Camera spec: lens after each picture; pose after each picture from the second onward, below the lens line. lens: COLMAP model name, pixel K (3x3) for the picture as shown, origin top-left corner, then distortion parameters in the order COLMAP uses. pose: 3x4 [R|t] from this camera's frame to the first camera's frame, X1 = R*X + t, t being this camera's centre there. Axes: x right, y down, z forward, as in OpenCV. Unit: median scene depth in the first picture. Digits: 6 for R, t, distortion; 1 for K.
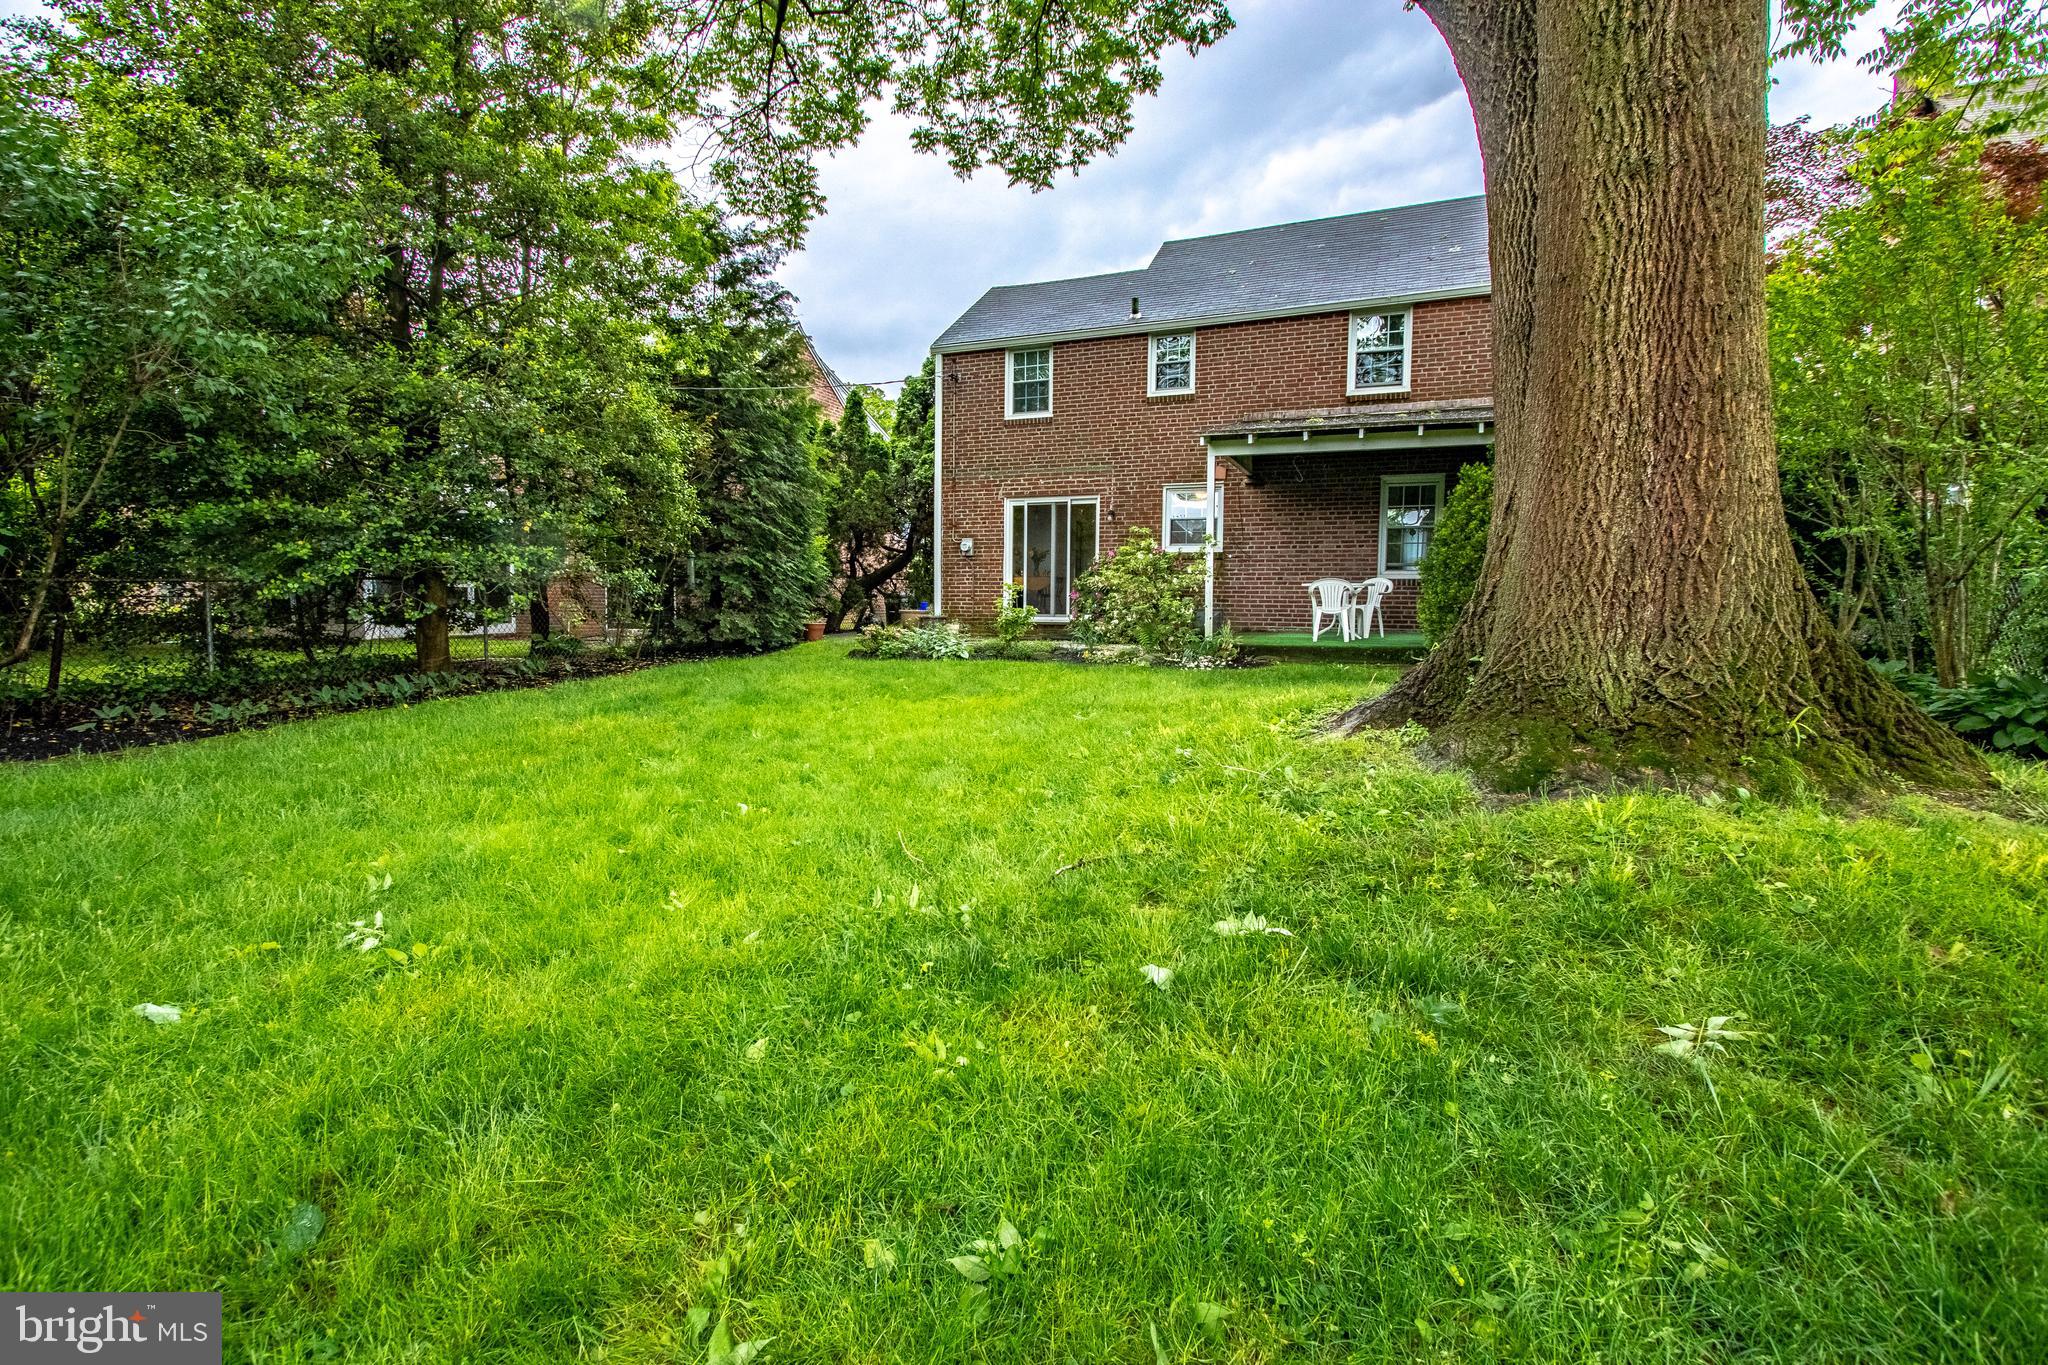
lens RADIAL K [[952.7, 0, 1039.7], [0, 952.7, 669.6], [0, 0, 1]] dist [-0.003035, -0.002072]
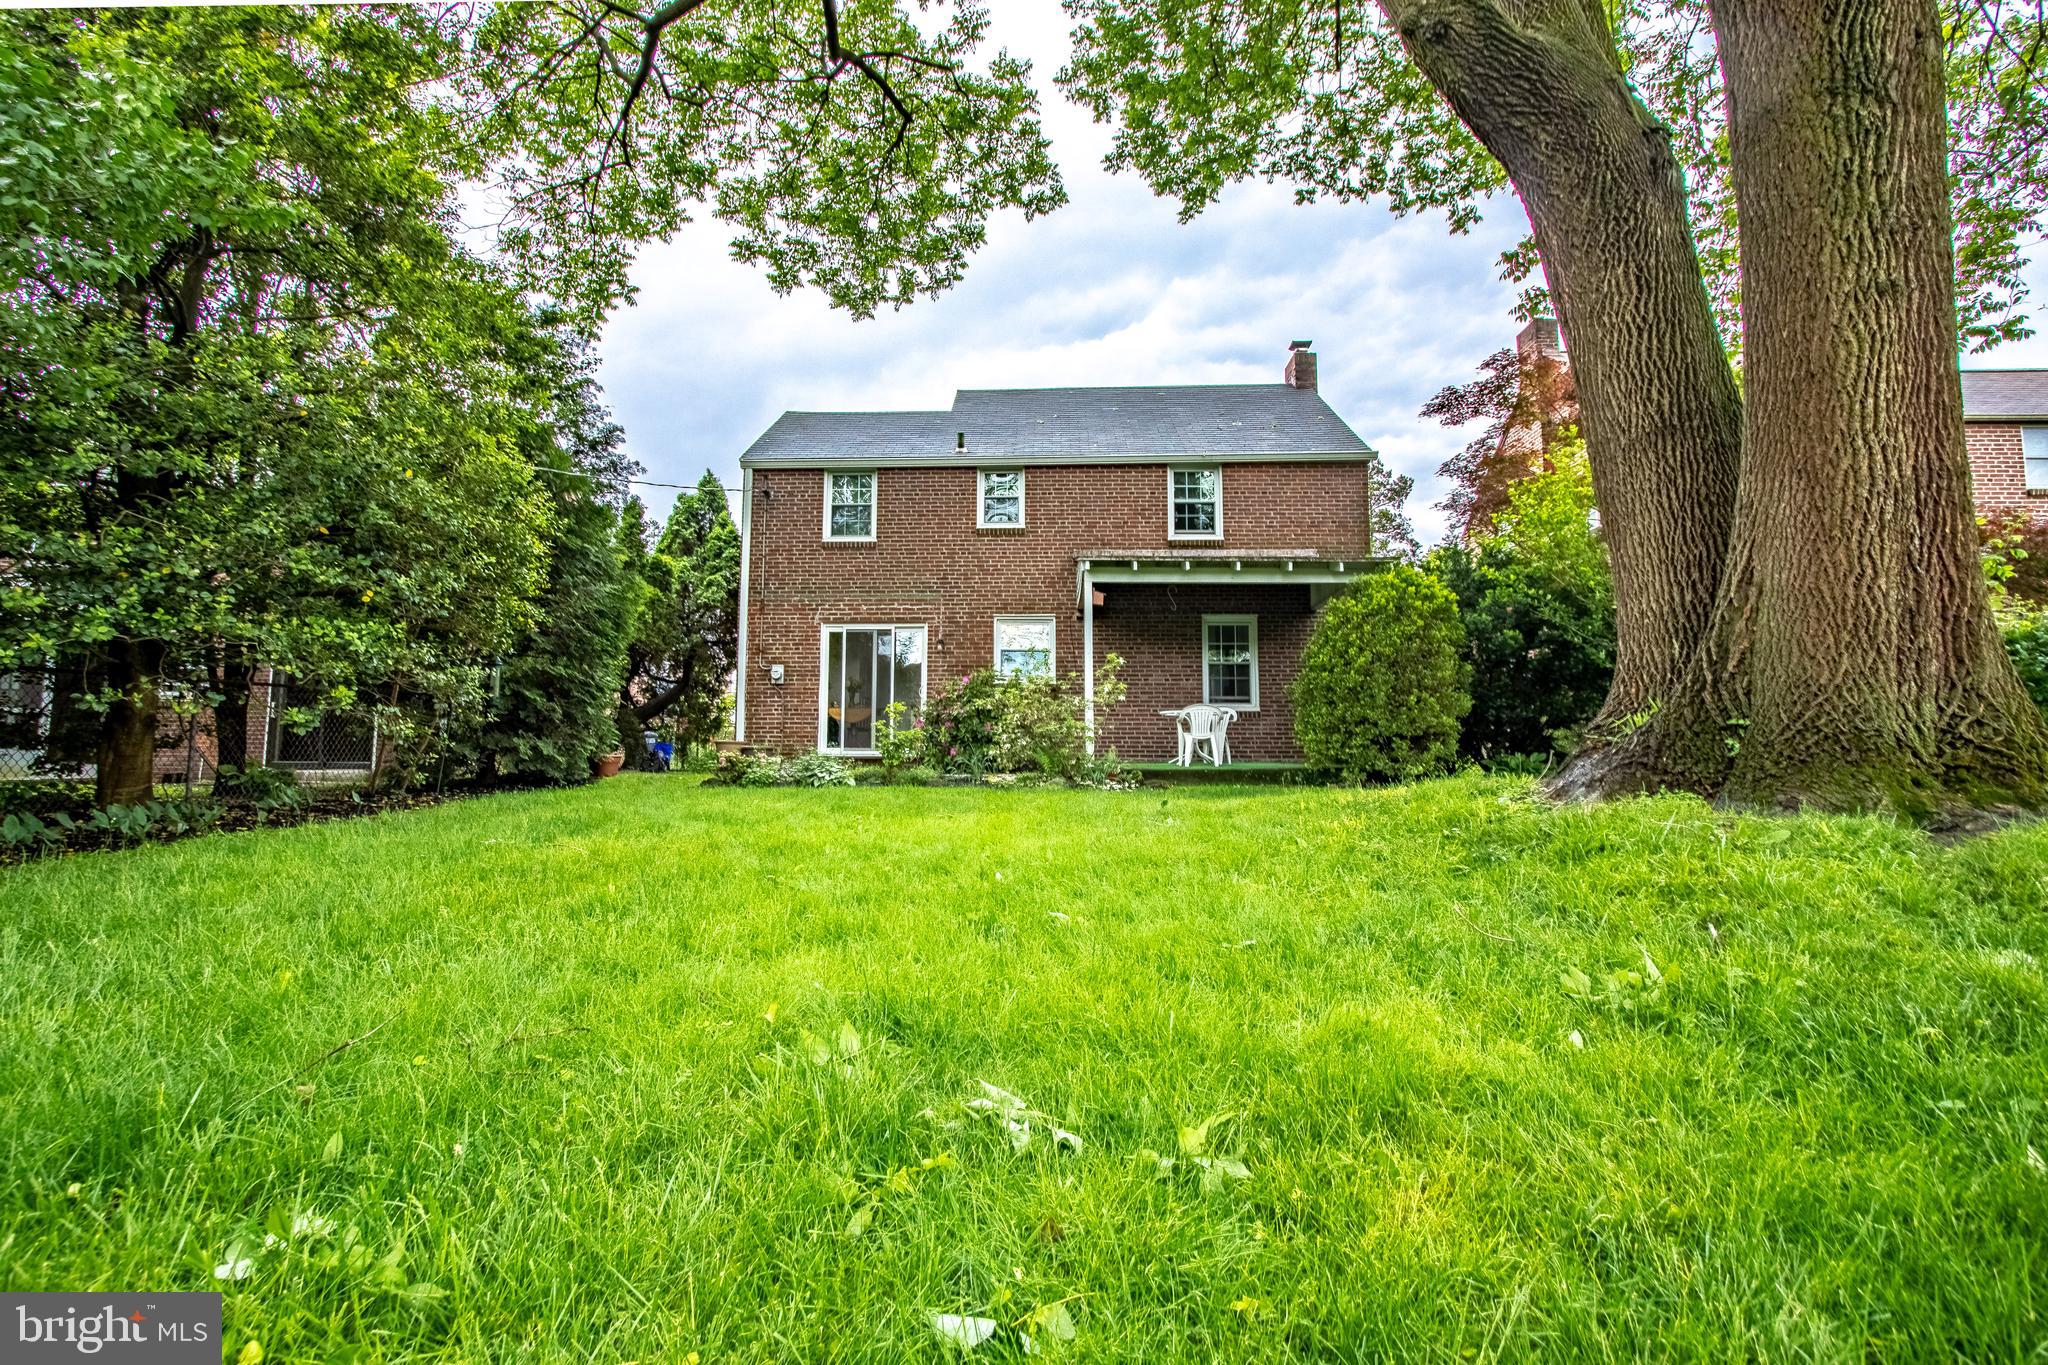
lens RADIAL K [[952.7, 0, 1032.5], [0, 952.7, 676.5], [0, 0, 1]] dist [-0.003035, -0.002072]
pose [[0.938119, 0.027381, 0.345229, -0.175291], [0.028009, 0.987605, -0.154440, 0.022167], [-0.345179, 0.154553, 0.925724, 0.084963]]
